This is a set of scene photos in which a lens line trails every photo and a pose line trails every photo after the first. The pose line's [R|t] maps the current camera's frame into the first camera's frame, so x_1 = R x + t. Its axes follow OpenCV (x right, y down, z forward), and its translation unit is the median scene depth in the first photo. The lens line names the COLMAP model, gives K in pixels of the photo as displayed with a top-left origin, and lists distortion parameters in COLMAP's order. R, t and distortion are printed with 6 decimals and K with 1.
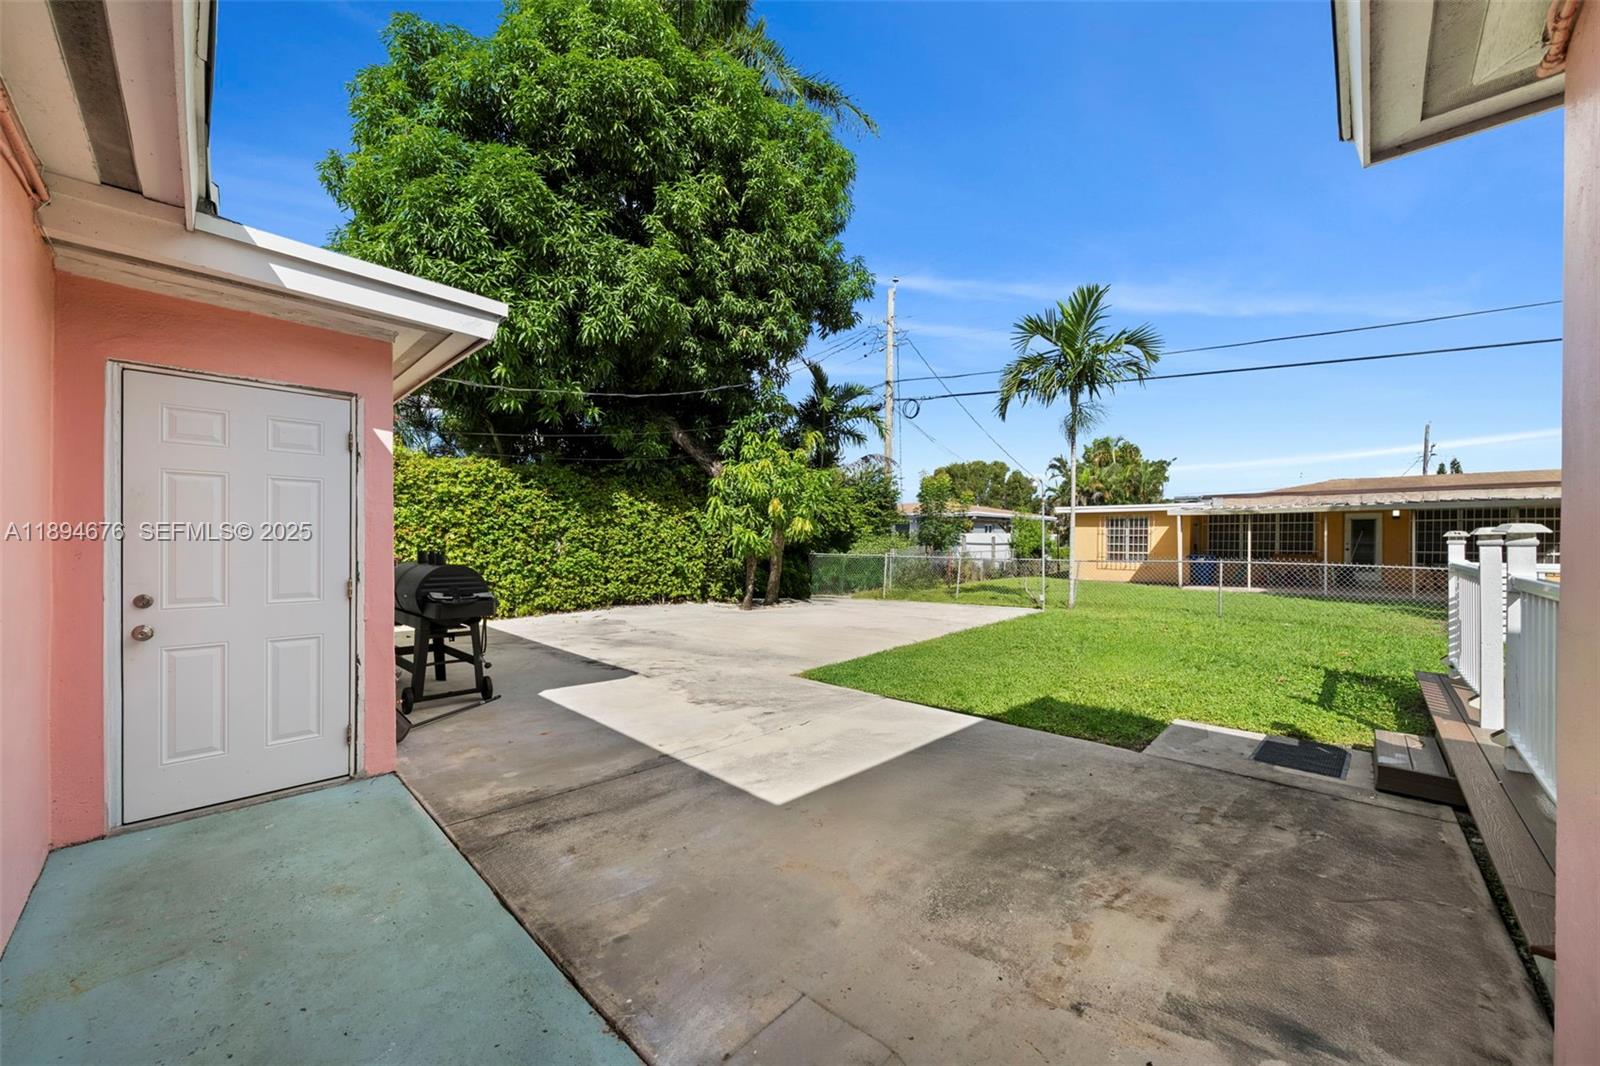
lens RADIAL K [[581.3, 0, 799.4], [0, 581.3, 538.9], [0, 0, 1]] dist [-0.003549, -0.000072]
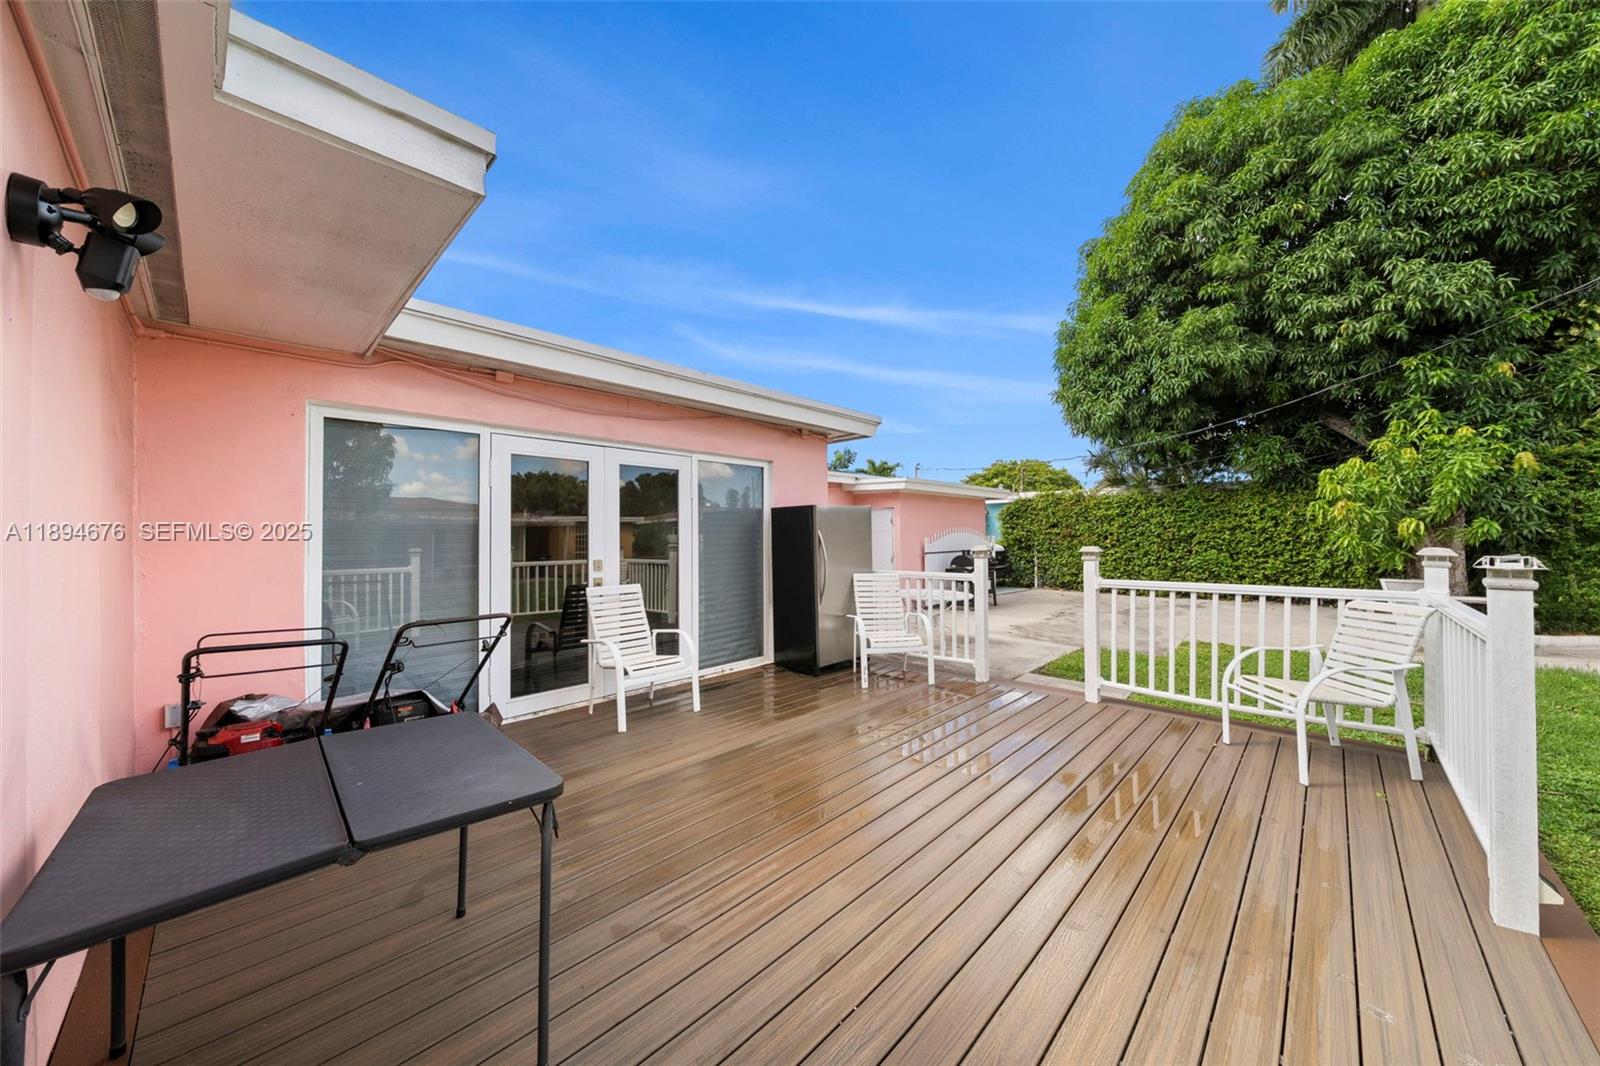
lens RADIAL K [[581.3, 0, 806.7], [0, 581.3, 536.3], [0, 0, 1]] dist [-0.003549, -0.000072]
pose [[0.043816, -0.006153, -0.999021, 0.925766], [0.011562, 0.999917, -0.005652, -0.017009], [0.998973, -0.011303, 0.043883, 0.076693]]
